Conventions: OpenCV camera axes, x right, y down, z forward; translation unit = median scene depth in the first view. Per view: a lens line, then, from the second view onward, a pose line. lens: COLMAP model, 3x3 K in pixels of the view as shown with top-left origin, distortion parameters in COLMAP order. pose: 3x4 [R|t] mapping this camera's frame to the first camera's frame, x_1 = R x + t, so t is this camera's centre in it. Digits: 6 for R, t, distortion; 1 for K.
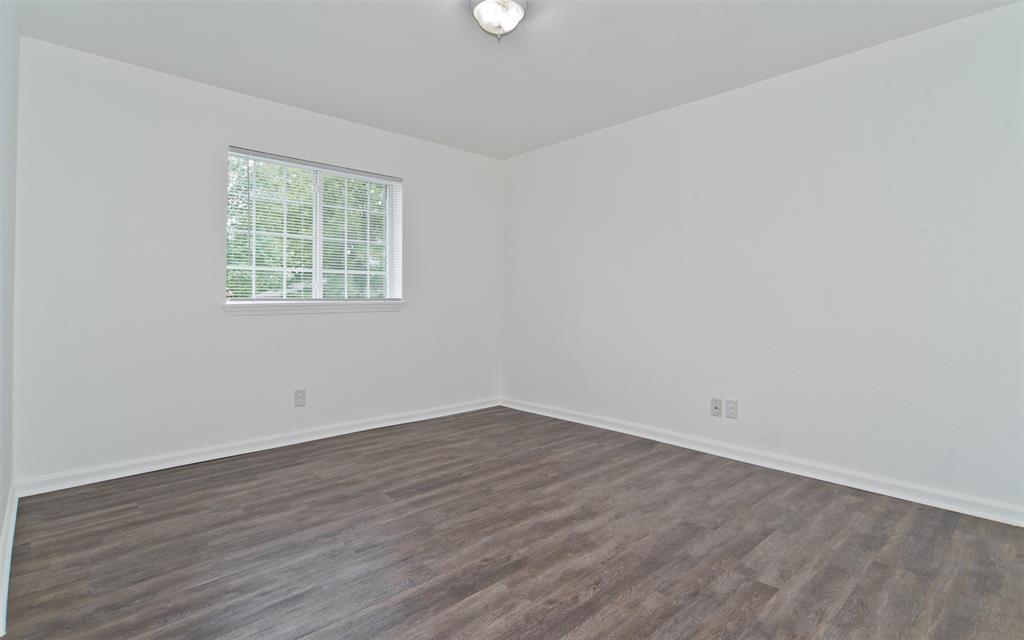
lens RADIAL K [[505.1, 0, 510.2], [0, 505.1, 315.7], [0, 0, 1]] dist [-0.005996, 0.005374]
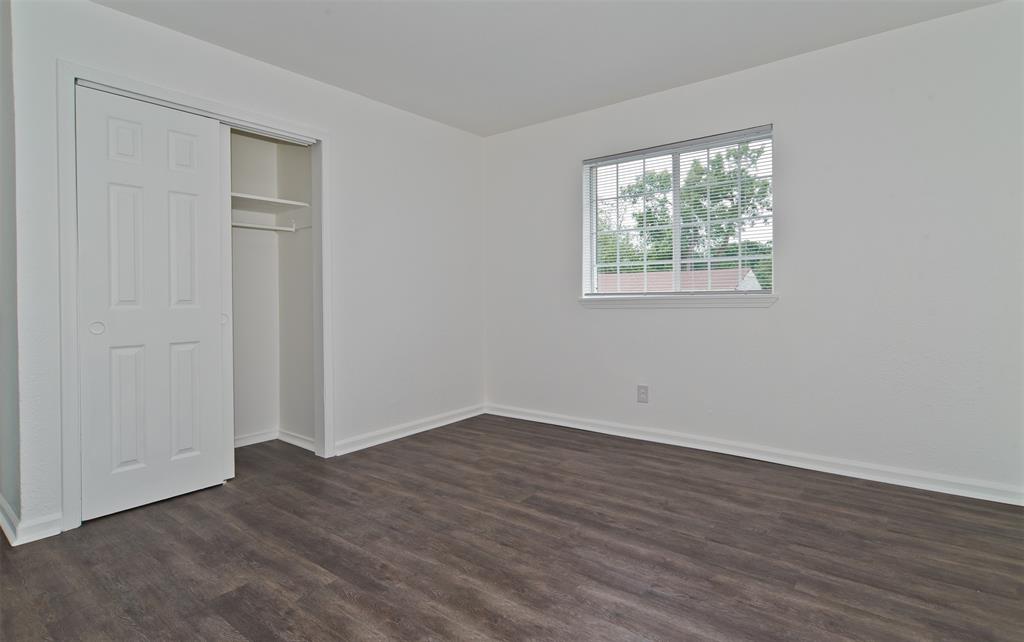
lens RADIAL K [[505.1, 0, 509.8], [0, 505.1, 316.0], [0, 0, 1]] dist [-0.005996, 0.005374]
pose [[0.149270, 0.031087, -0.988308, 0.732480], [-0.018457, 0.999419, 0.028649, -0.015580], [0.988624, 0.013965, 0.149757, 0.870016]]
